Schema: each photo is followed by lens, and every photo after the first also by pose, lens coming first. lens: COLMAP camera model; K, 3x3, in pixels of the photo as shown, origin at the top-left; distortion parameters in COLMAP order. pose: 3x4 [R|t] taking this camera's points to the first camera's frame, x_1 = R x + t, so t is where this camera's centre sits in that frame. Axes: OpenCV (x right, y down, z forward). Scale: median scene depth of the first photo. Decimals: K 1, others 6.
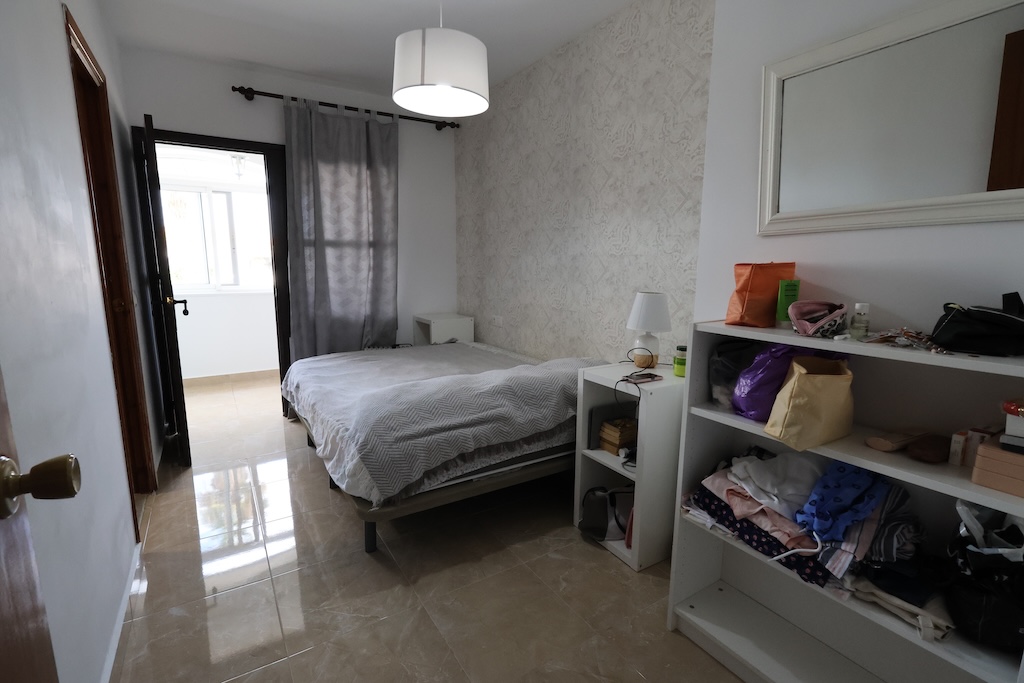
lens RADIAL K [[471.3, 0, 509.1], [0, 471.3, 341.9], [0, 0, 1]] dist [-0.003247, 0.001111]
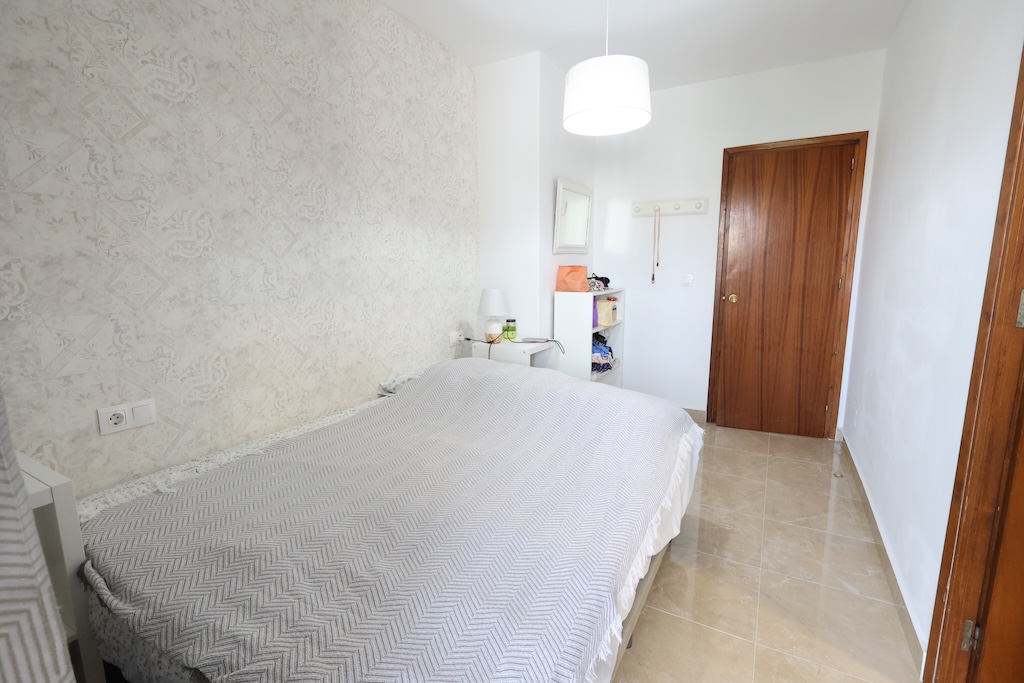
lens RADIAL K [[471.3, 0, 509.1], [0, 471.3, 341.9], [0, 0, 1]] dist [-0.003247, 0.001111]
pose [[-0.469580, -0.141469, 0.871482, -0.684119], [0.153969, 0.958832, 0.238612, -0.198946], [-0.869361, 0.246228, -0.428466, 1.144204]]
